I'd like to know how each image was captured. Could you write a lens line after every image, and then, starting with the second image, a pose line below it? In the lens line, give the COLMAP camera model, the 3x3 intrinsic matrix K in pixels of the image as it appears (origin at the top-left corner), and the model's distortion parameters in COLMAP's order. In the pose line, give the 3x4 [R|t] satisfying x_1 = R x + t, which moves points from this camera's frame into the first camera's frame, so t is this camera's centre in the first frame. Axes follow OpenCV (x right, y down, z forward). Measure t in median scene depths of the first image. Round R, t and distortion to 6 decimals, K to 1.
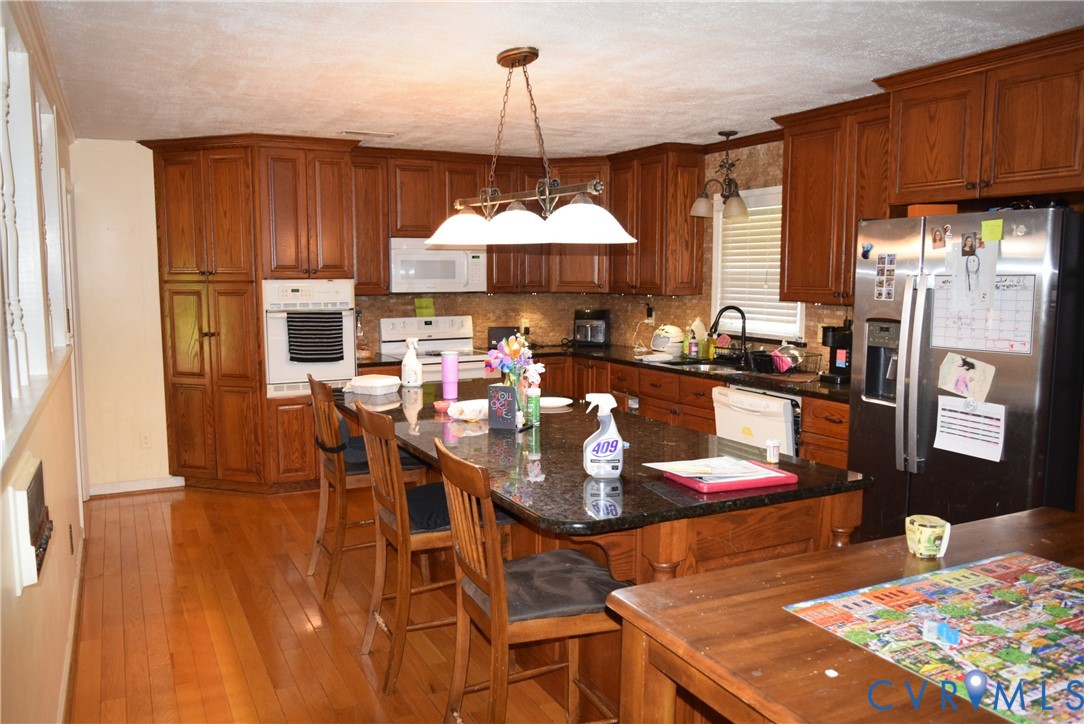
lens RADIAL K [[843.9, 0, 534.2], [0, 843.9, 364.5], [0, 0, 1]] dist [-0.020624, 0.013169]
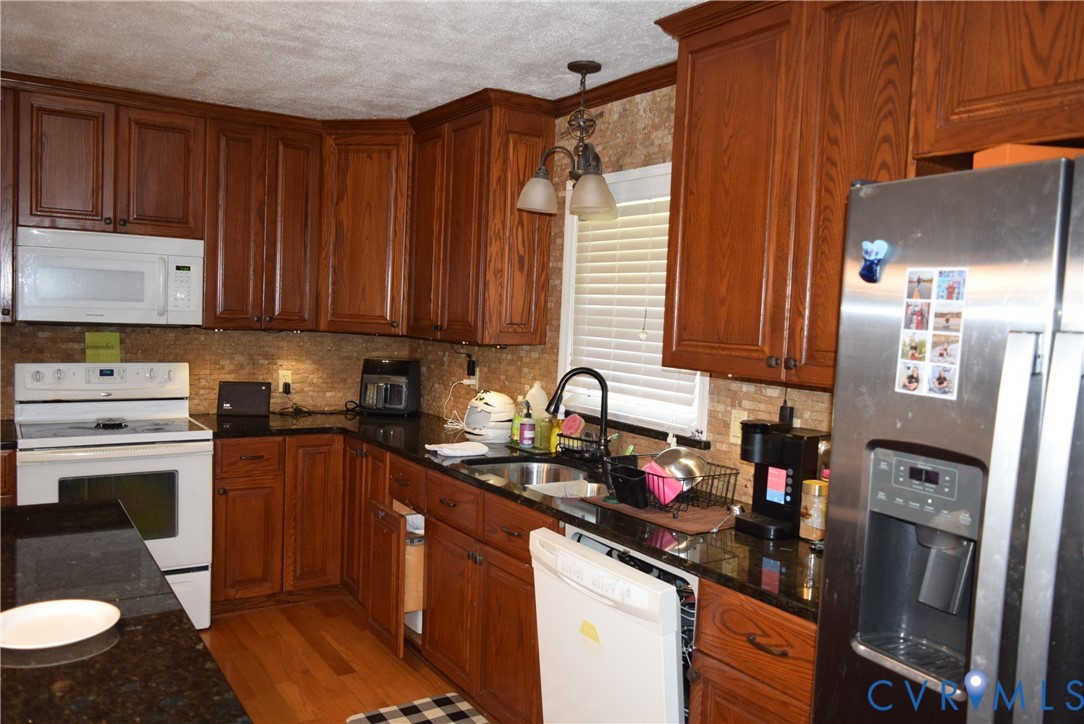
lens RADIAL K [[843.9, 0, 537.5], [0, 843.9, 363.3], [0, 0, 1]] dist [-0.020624, 0.013169]
pose [[0.992677, 0.036008, 0.115311, 0.132182], [-0.030839, 0.998451, -0.046302, -0.043833], [-0.116800, 0.042407, 0.992250, 0.420310]]
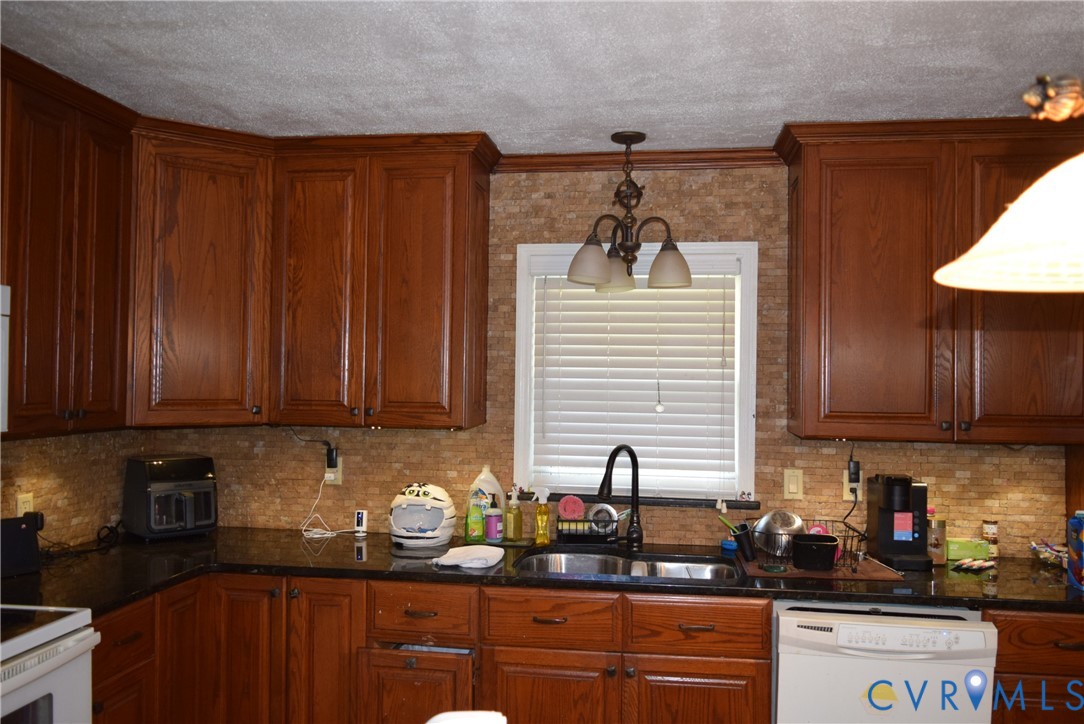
lens RADIAL K [[843.9, 0, 536.6], [0, 843.9, 367.2], [0, 0, 1]] dist [-0.020624, 0.013169]
pose [[0.577109, 0.018156, 0.816465, -0.246143], [0.075810, 0.994245, -0.075695, -0.080721], [-0.813141, 0.105580, 0.572412, 0.704710]]
